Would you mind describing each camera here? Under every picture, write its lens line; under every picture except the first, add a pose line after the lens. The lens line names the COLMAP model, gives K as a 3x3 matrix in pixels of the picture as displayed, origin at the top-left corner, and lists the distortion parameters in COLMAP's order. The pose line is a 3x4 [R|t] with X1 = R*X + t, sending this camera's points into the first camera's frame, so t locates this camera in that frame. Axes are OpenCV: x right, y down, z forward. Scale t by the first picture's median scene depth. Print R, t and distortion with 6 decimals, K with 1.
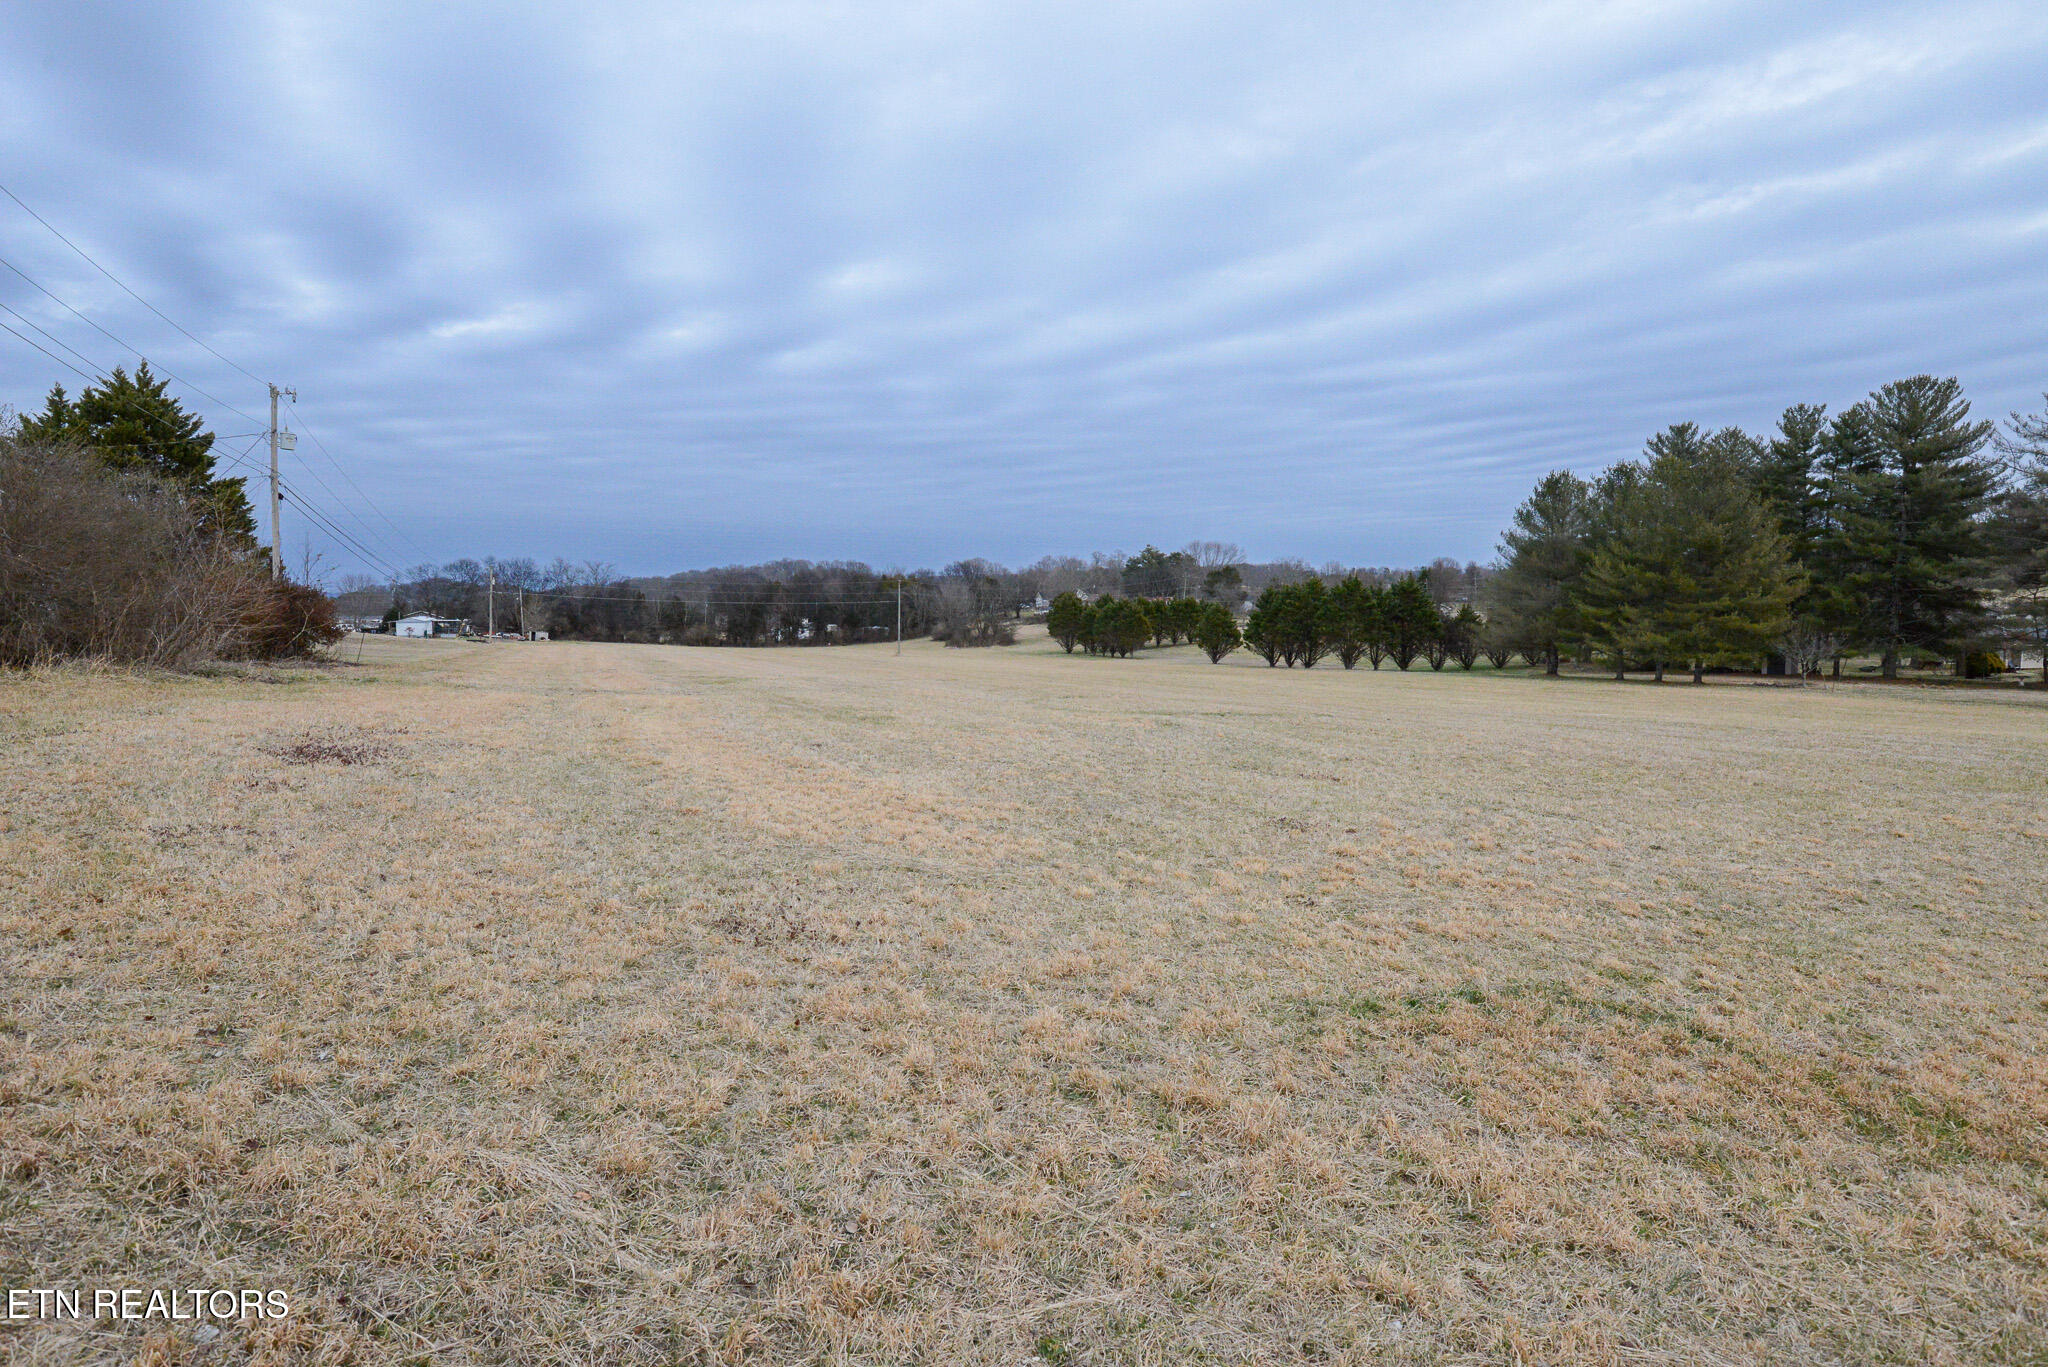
lens RADIAL K [[1006.8, 0, 1030.8], [0, 1006.8, 678.1], [0, 0, 1]] dist [-0.021465, -0.008248]
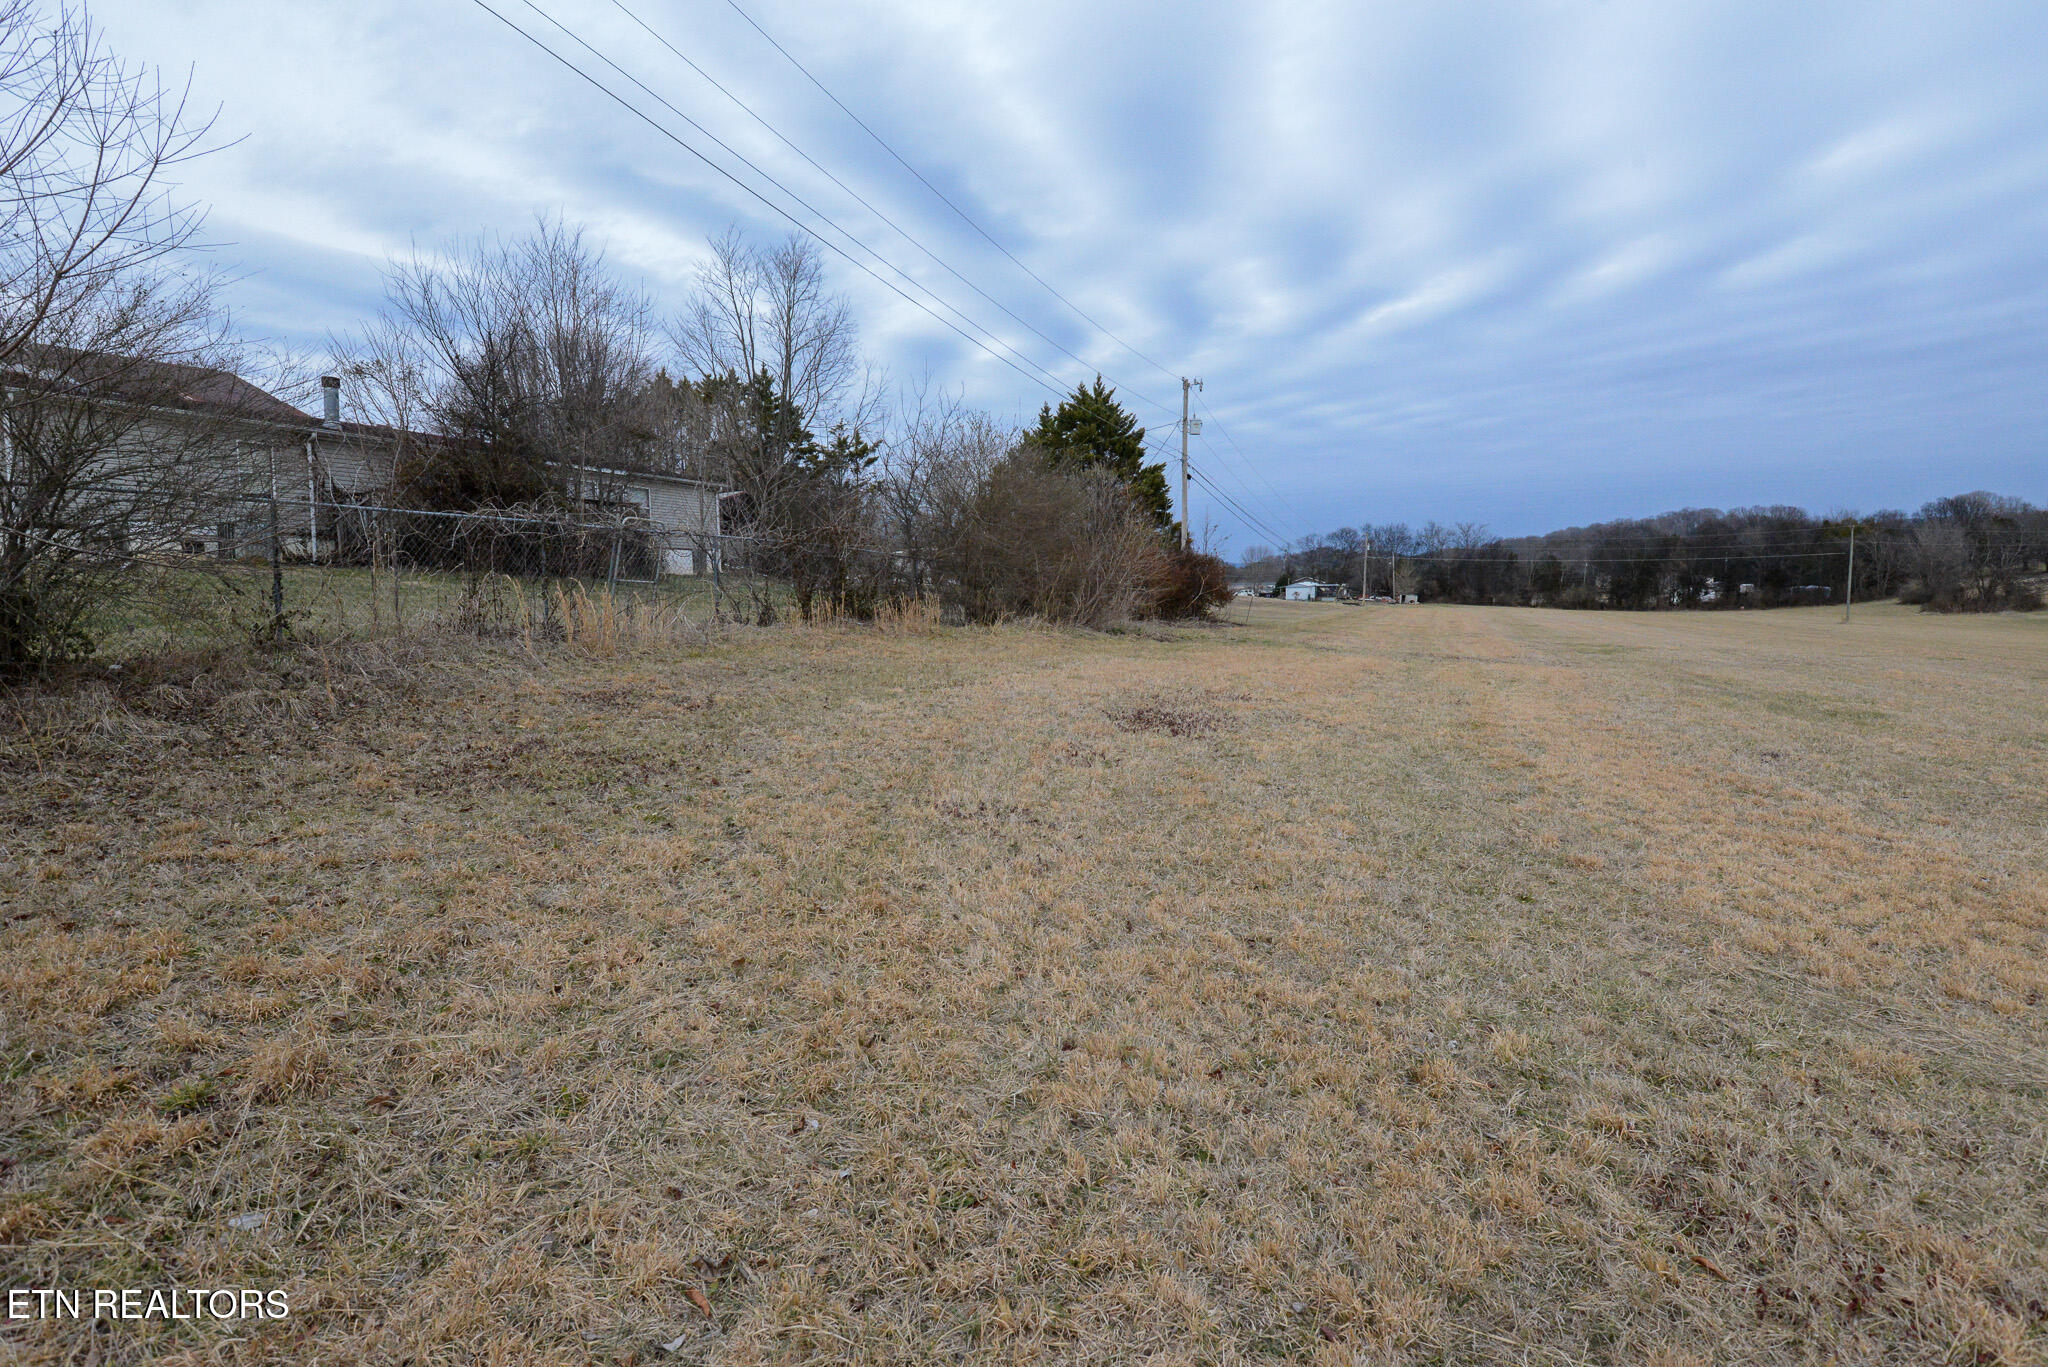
lens RADIAL K [[1006.8, 0, 1035.1], [0, 1006.8, 678.0], [0, 0, 1]] dist [-0.021465, -0.008248]
pose [[0.687463, 0.050511, -0.724461, -0.009774], [-0.023988, 0.998613, 0.046862, -0.000609], [0.725823, -0.014837, 0.687721, 0.024528]]
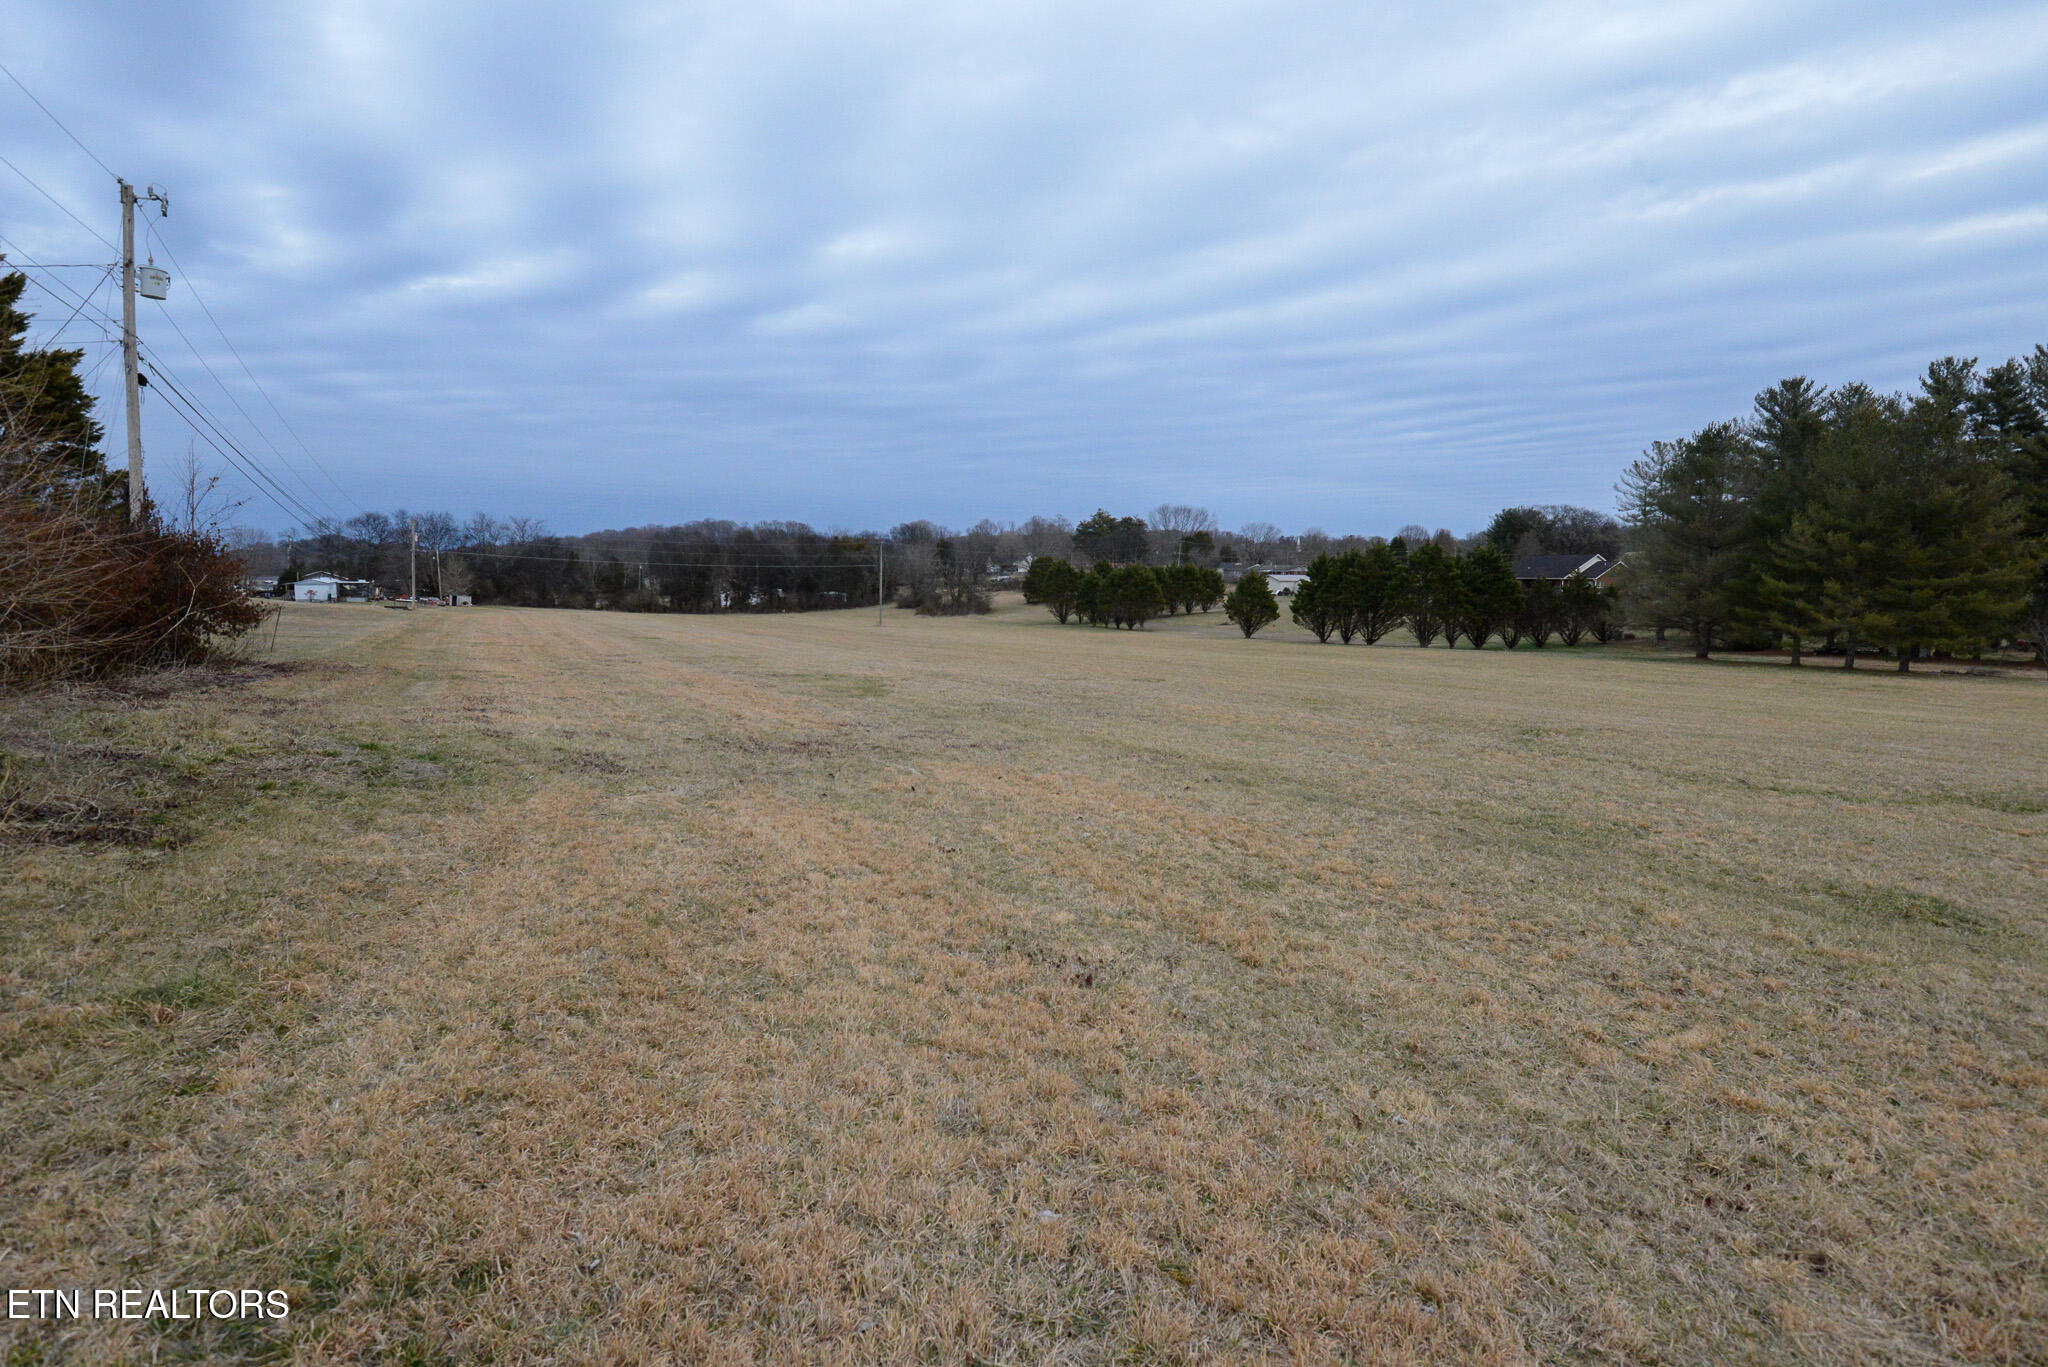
lens RADIAL K [[1006.8, 0, 1030.4], [0, 1006.8, 683.5], [0, 0, 1]] dist [-0.021465, -0.008248]
pose [[0.997042, 0.000823, 0.076858, -0.095524], [-0.003901, 0.999196, 0.039897, -0.010002], [-0.076764, -0.040078, 0.996243, 0.128954]]
